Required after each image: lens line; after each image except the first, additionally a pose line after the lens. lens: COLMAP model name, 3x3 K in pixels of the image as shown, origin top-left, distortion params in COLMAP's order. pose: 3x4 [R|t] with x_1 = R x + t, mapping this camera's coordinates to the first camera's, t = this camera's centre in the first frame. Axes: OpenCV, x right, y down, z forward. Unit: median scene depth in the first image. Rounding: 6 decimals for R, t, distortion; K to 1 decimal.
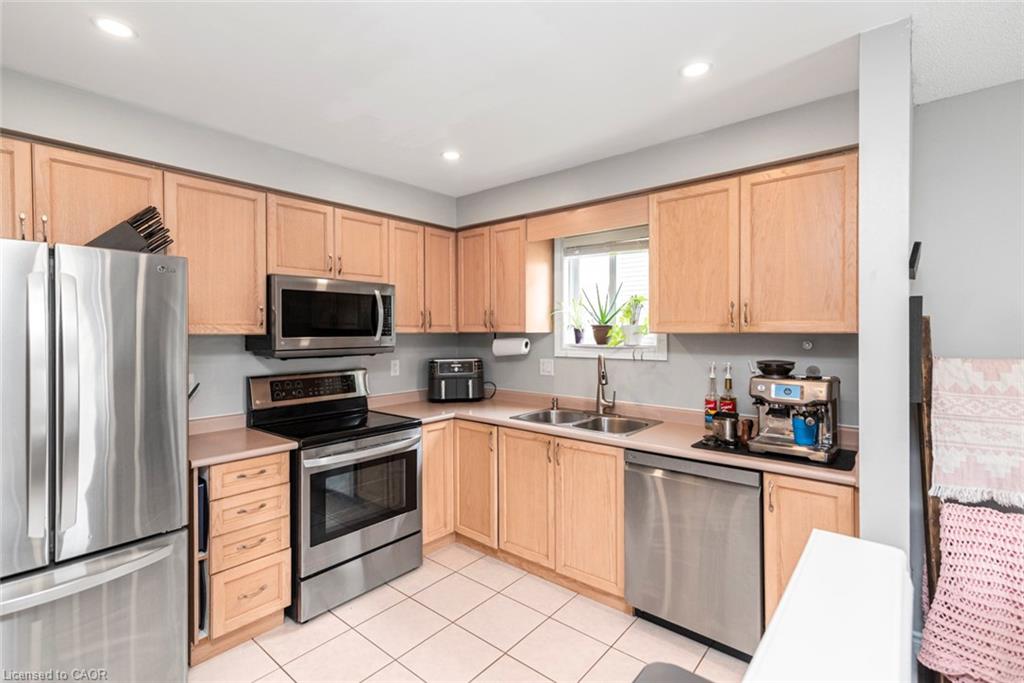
lens RADIAL K [[469.1, 0, 503.4], [0, 469.1, 333.5], [0, 0, 1]] dist [0.015888, -0.001479]
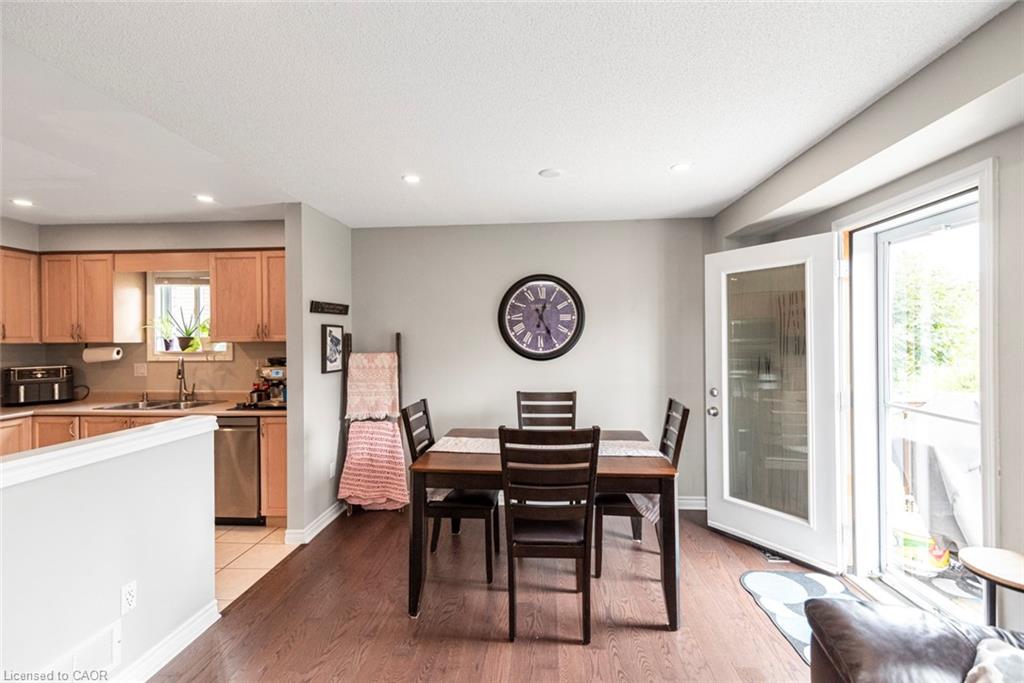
lens RADIAL K [[469.1, 0, 515.5], [0, 469.1, 338.1], [0, 0, 1]] dist [0.015888, -0.001479]
pose [[0.808450, -0.002927, 0.588558, 0.175875], [0.007988, 0.999950, -0.005998, 0.001984], [-0.588511, 0.009551, 0.808433, -0.697813]]
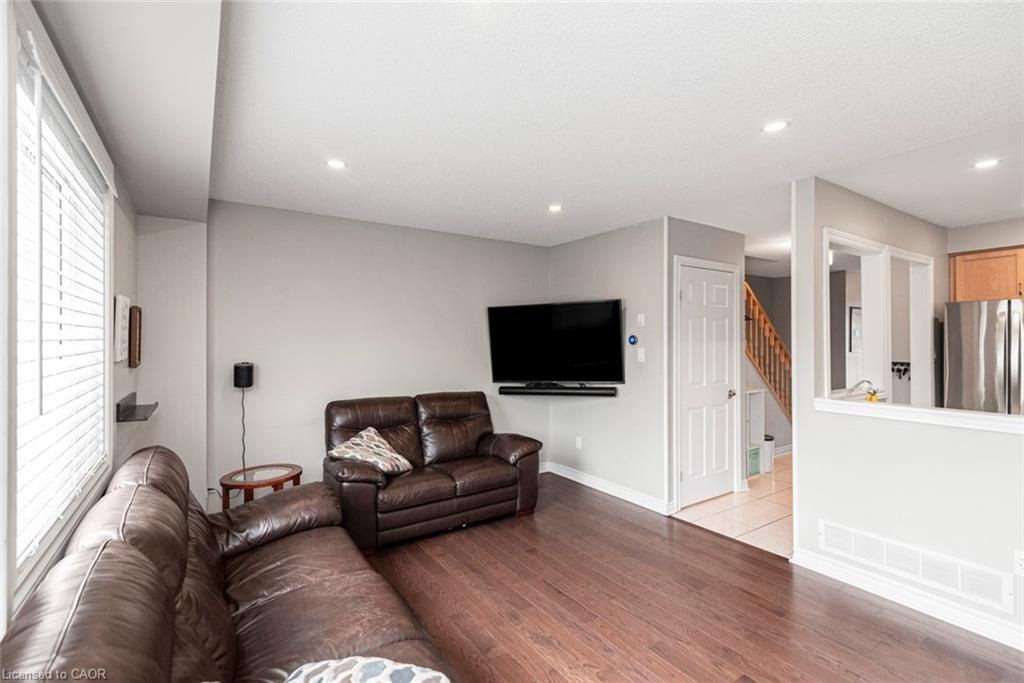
lens RADIAL K [[469.1, 0, 510.1], [0, 469.1, 339.5], [0, 0, 1]] dist [0.015888, -0.001479]
pose [[-0.251692, 0.001441, -0.967806, 1.017134], [-0.000890, 0.999998, 0.001721, 0.008078], [0.967807, 0.001295, -0.251691, -0.427980]]
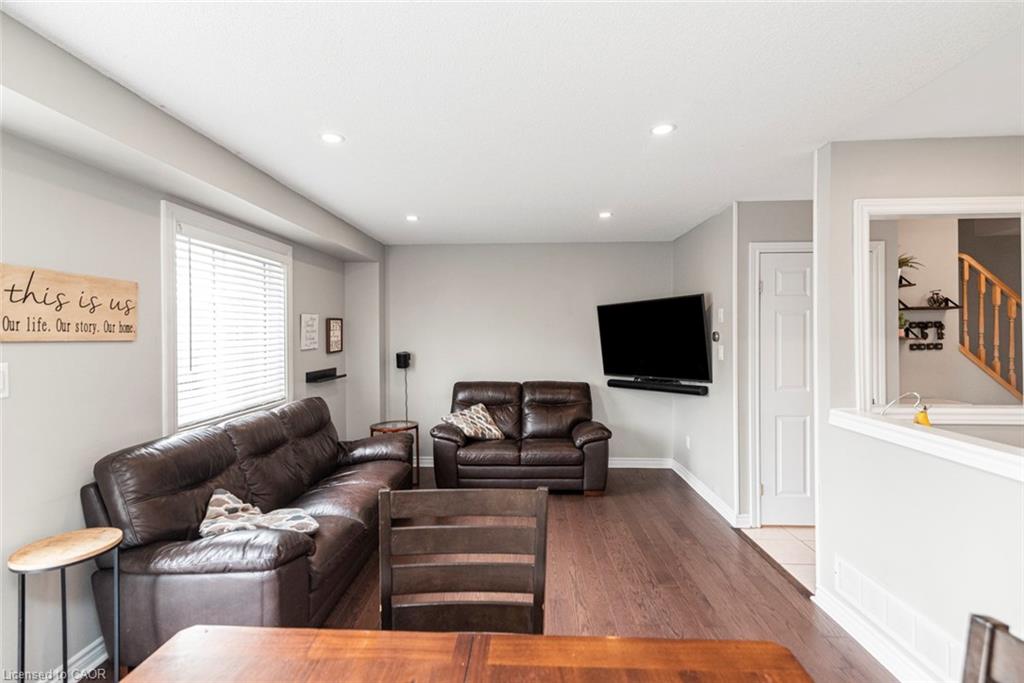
lens RADIAL K [[469.1, 0, 504.8], [0, 469.1, 335.2], [0, 0, 1]] dist [0.015888, -0.001479]
pose [[-0.777729, 0.009384, -0.628529, 0.863388], [0.005456, 0.999952, 0.008178, -0.006242], [0.628576, 0.002931, -0.777743, 0.204748]]
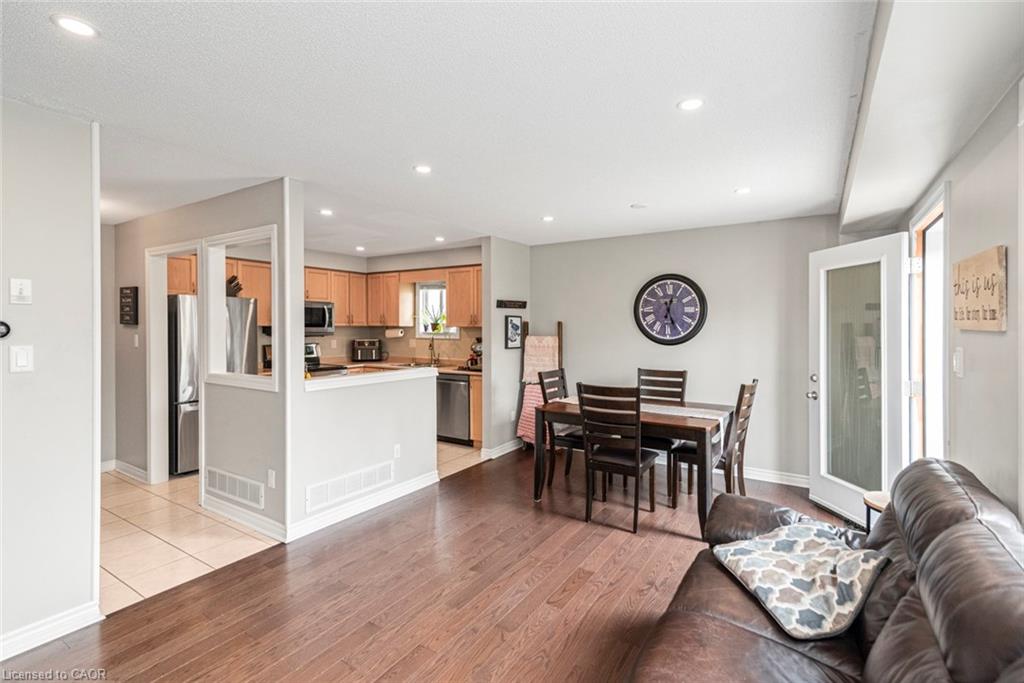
lens RADIAL K [[469.1, 0, 513.6], [0, 469.1, 336.9], [0, 0, 1]] dist [0.015888, -0.001479]
pose [[0.989840, 0.004569, 0.142114, 0.262355], [-0.007295, 0.999799, 0.018666, 0.003170], [-0.142000, -0.019513, 0.989674, -1.180405]]
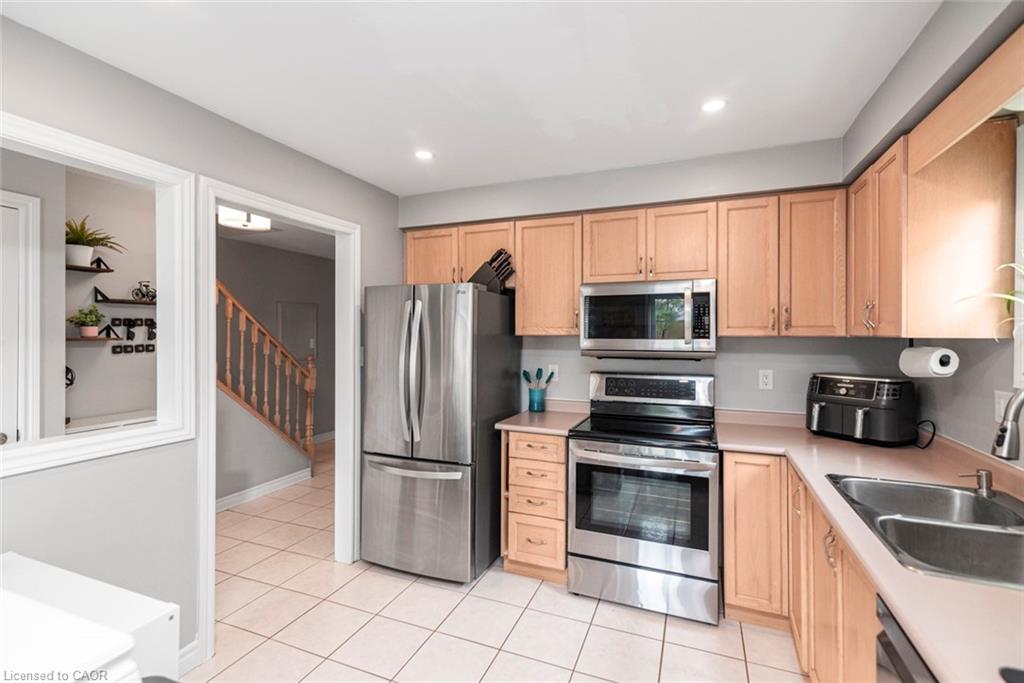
lens RADIAL K [[469.1, 0, 512.6], [0, 469.1, 332.9], [0, 0, 1]] dist [0.015888, -0.001479]
pose [[0.323346, 0.003973, -0.946273, 0.445248], [-0.010357, 0.999946, 0.000660, -0.003269], [0.946224, 0.009588, 0.323369, 0.378956]]
